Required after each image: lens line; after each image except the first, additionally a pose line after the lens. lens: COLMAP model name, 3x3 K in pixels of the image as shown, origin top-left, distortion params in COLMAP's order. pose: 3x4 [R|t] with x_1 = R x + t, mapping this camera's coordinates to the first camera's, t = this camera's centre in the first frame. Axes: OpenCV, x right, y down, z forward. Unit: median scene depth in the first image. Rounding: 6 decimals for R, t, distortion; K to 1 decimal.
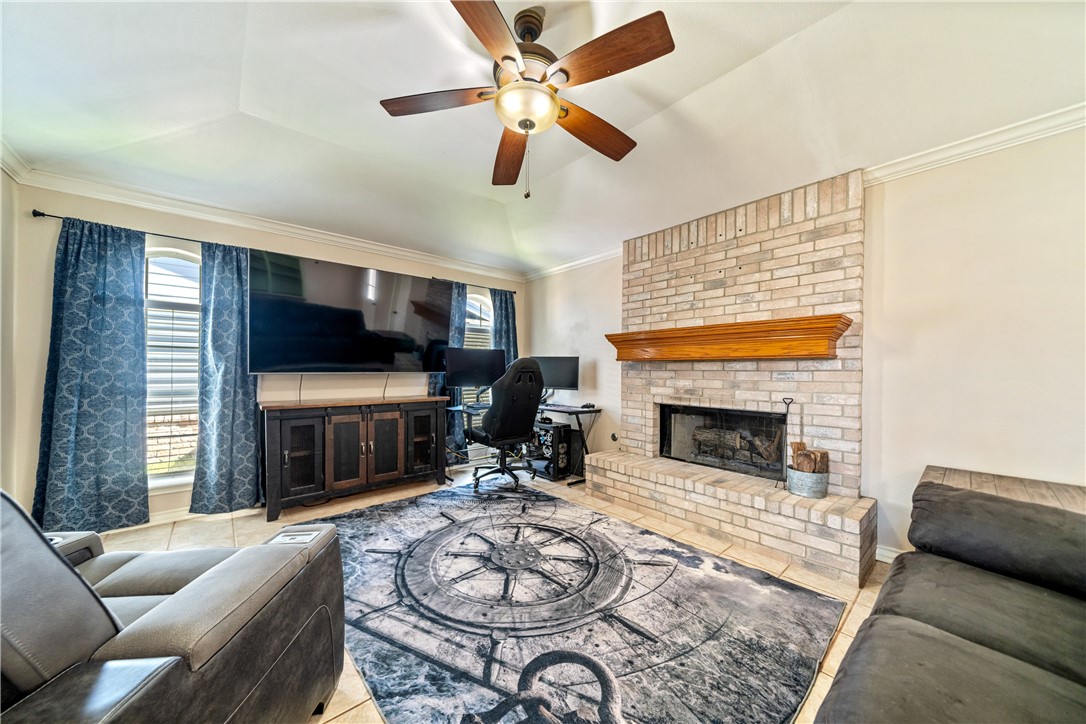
lens RADIAL K [[373.0, 0, 546.7], [0, 373.0, 373.1], [0, 0, 1]] dist [-0.005440, 0.001057]
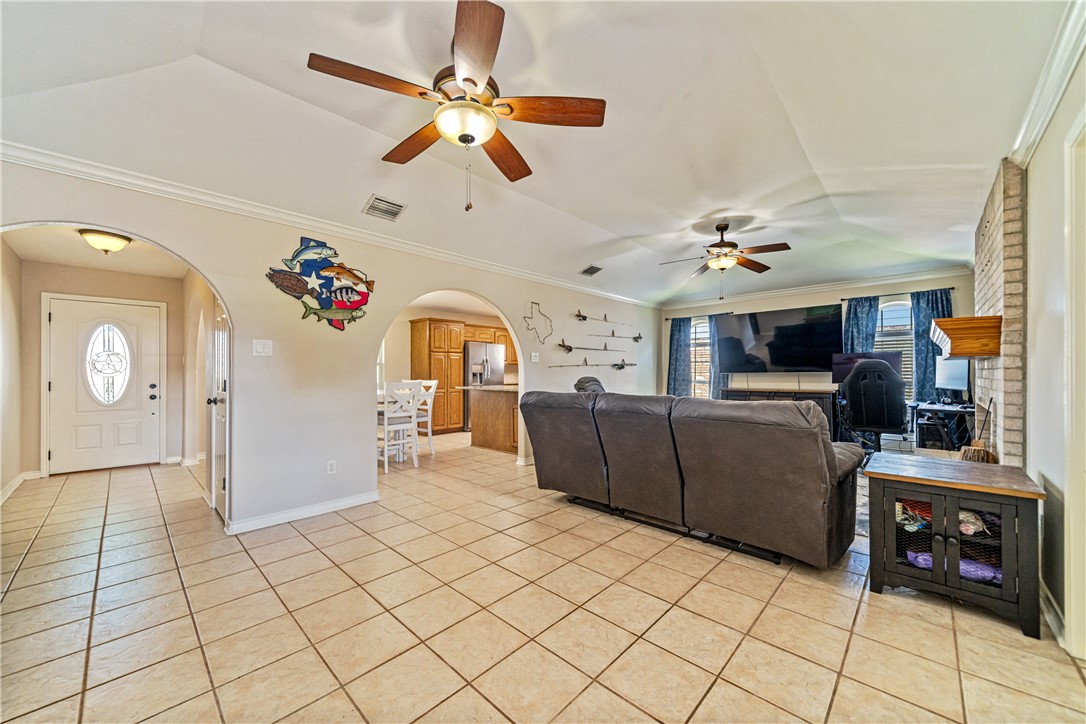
lens RADIAL K [[402.2, 0, 553.2], [0, 402.2, 367.2], [0, 0, 1]] dist [0.011776, -0.000656]
pose [[0.112683, -0.016248, -0.993498, 1.254835], [-0.000306, 0.999866, -0.016387, 0.004917], [0.993631, 0.002150, 0.112663, -0.196233]]
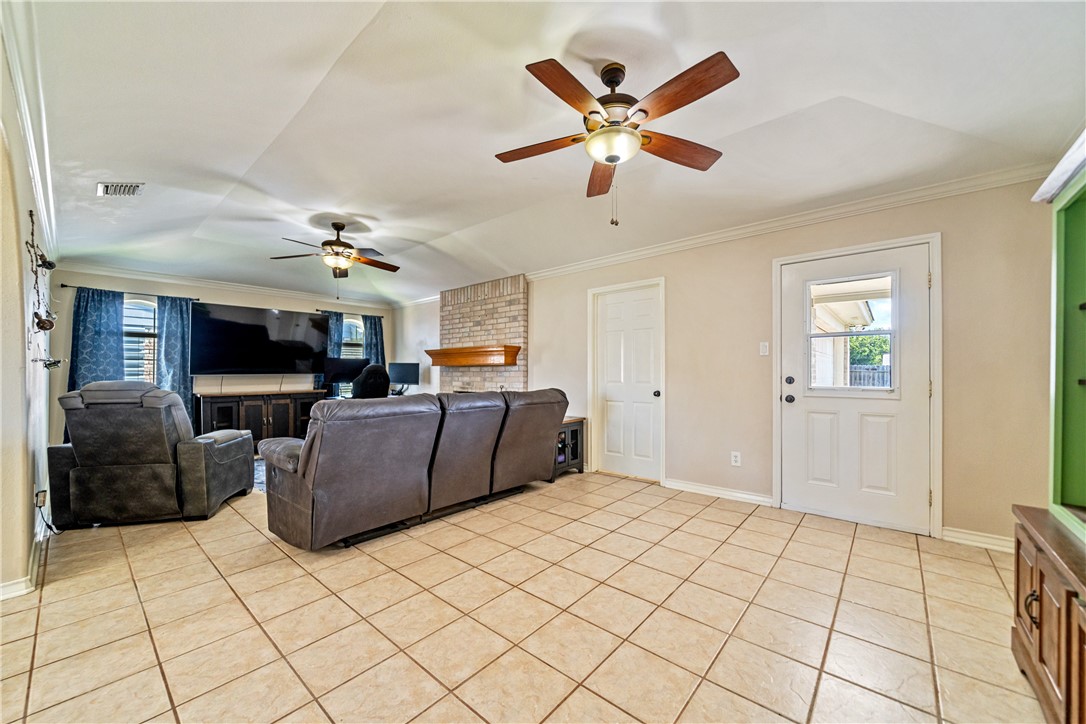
lens RADIAL K [[402.2, 0, 535.9], [0, 402.2, 369.0], [0, 0, 1]] dist [0.011776, -0.000656]
pose [[0.992406, -0.006004, 0.122858, 0.455680], [0.007731, 0.999878, -0.013587, 0.008497], [-0.122761, 0.014434, 0.992331, -0.879722]]
